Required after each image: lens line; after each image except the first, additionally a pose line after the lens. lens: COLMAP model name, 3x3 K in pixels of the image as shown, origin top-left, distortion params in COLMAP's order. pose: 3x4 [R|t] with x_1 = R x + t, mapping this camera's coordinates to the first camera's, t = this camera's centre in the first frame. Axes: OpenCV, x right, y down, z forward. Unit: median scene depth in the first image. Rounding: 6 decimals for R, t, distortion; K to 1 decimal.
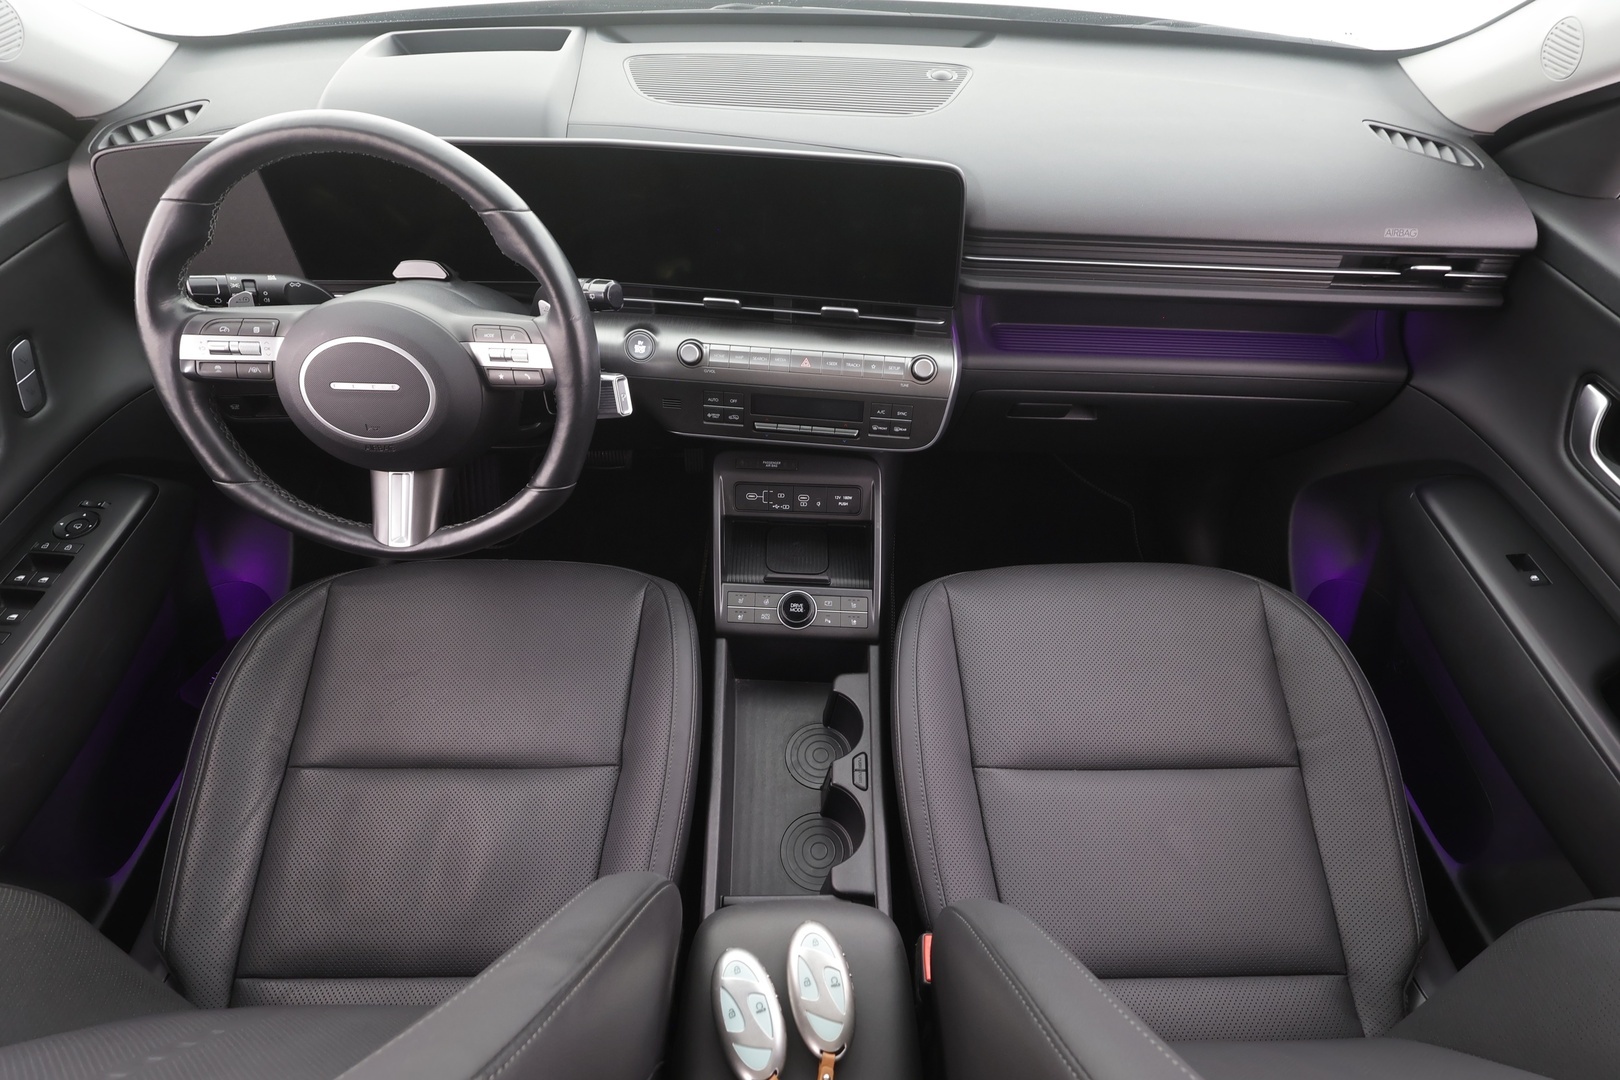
lens RADIAL K [[753.1, 0, 804.2], [0, 753.1, 546.1], [0, 0, 1]] dist [-0.009080, 0.005256]
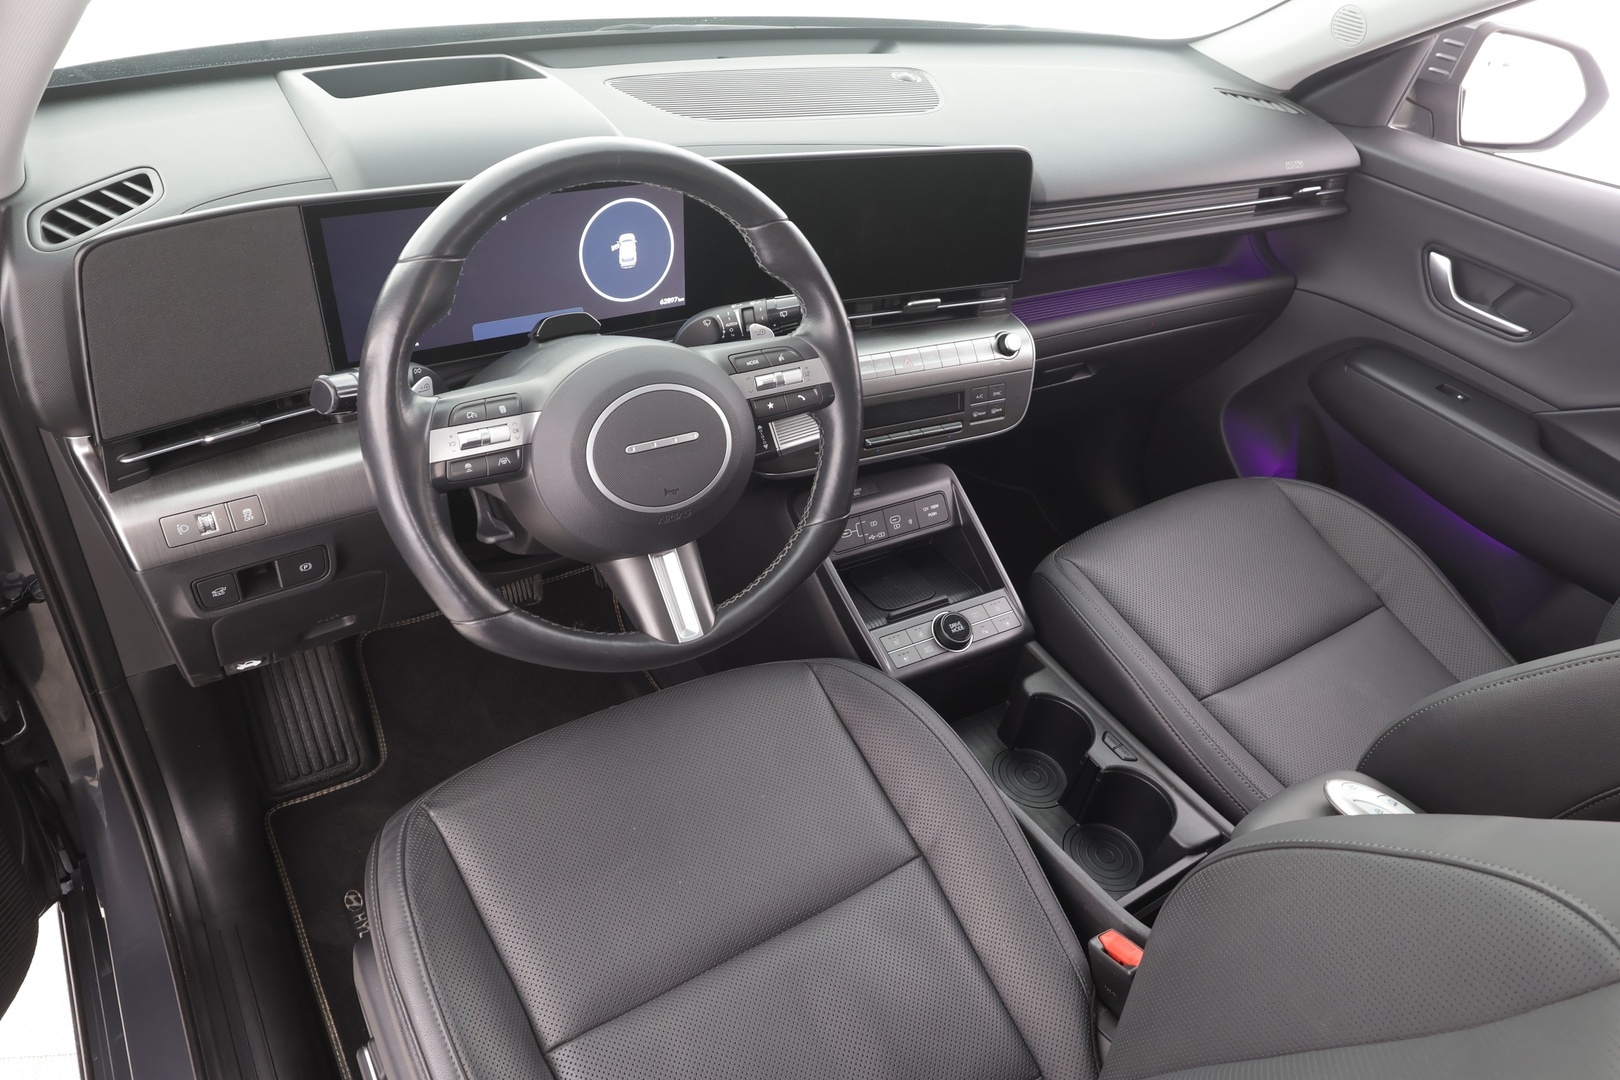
lens RADIAL K [[1068.2, 0, 810.0], [0, 1068.2, 540.0], [0, 0, 1]] dist [0.000843, -0.000728]
pose [[0.833964, -0.267392, 0.482707, -0.876909], [0.348394, 0.933504, -0.084805, 0.038234], [-0.427933, 0.238897, 0.871666, -0.064921]]
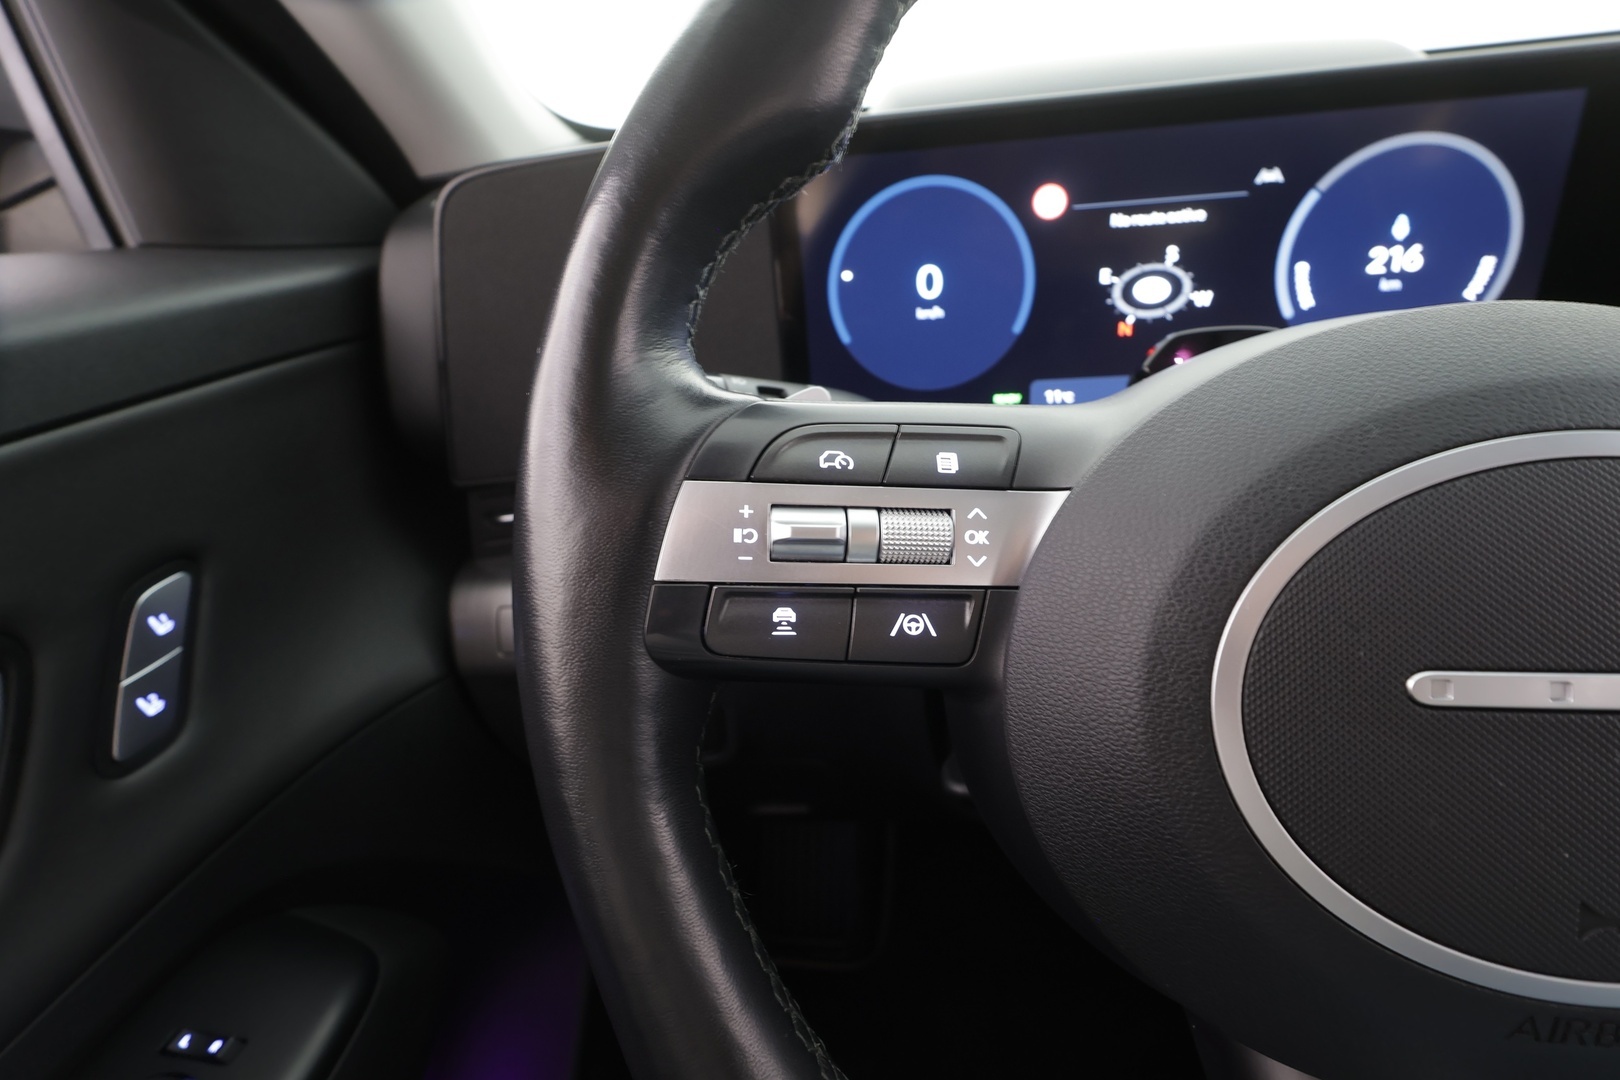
lens RADIAL K [[753.1, 0, 804.2], [0, 753.1, 546.1], [0, 0, 1]] dist [-0.009080, 0.005256]
pose [[0.986157, -0.033236, -0.162450, -0.623457], [-0.030315, 0.927057, -0.373692, -0.144312], [0.163020, 0.373443, 0.913217, 0.658459]]
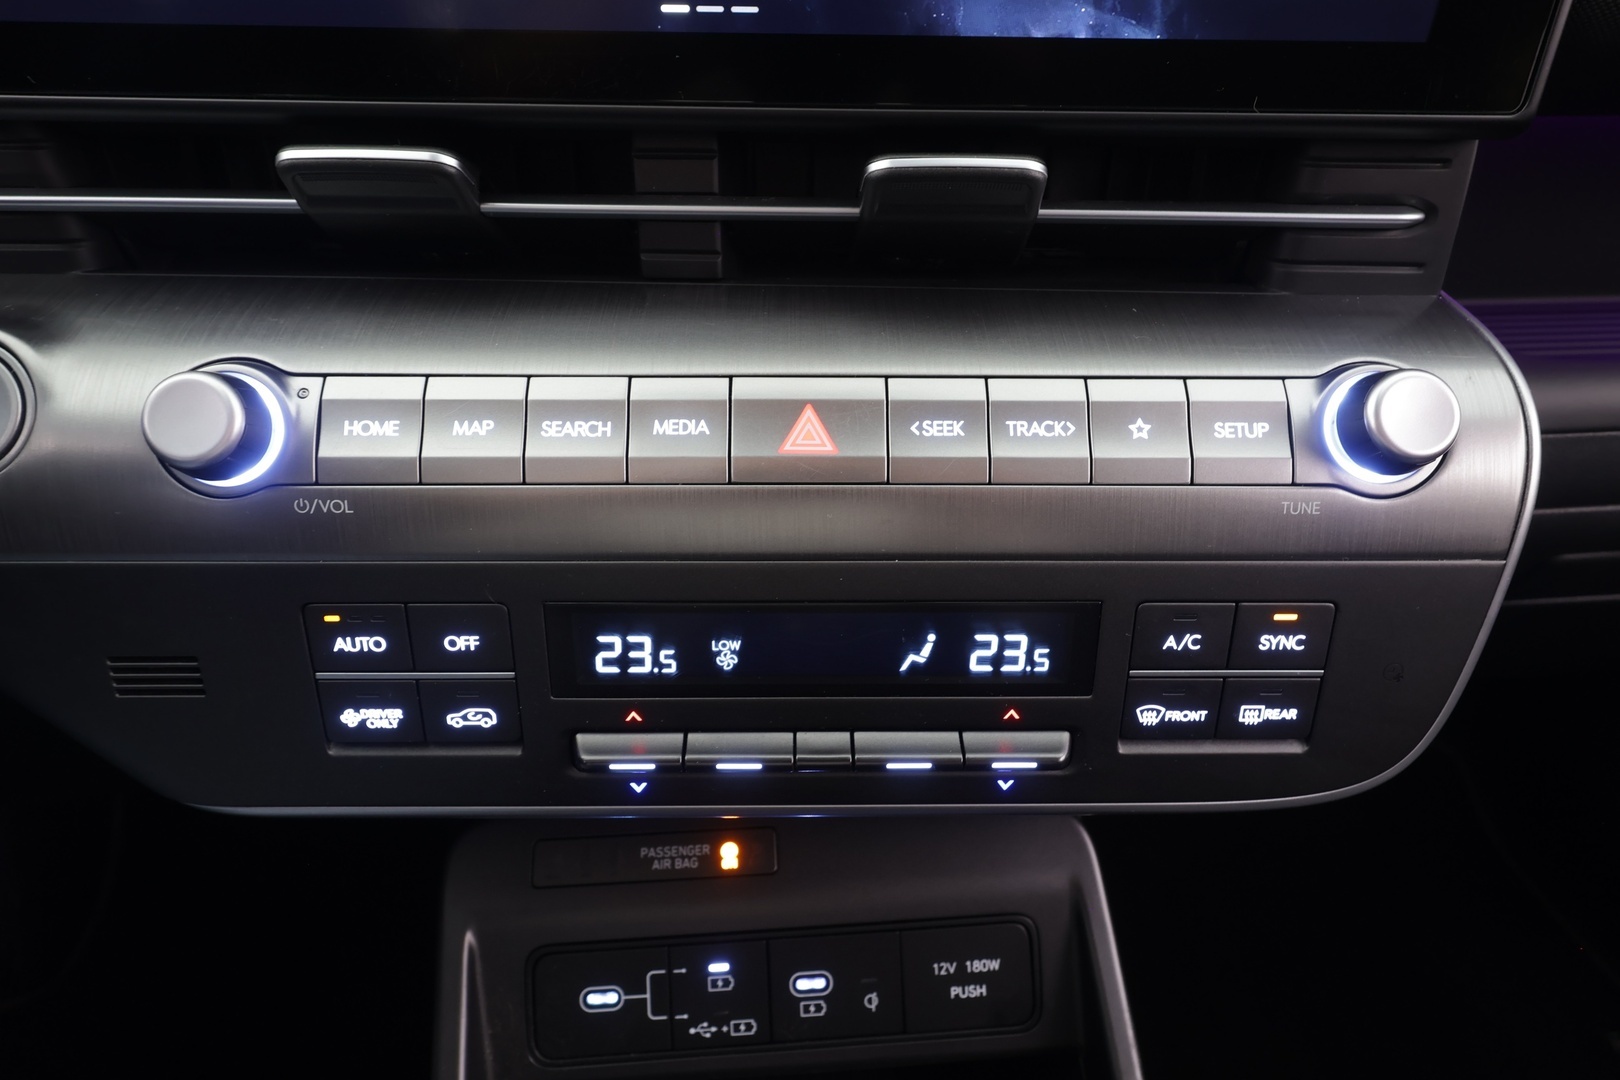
lens RADIAL K [[961.4, 0, 812.7], [0, 961.4, 559.7], [0, 0, 1]] dist [0.000495, 0.000180]
pose [[0.992621, -0.071950, 0.097603, -0.026496], [0.089954, 0.976702, -0.194835, -0.174681], [-0.081311, 0.202178, 0.975968, 0.824360]]
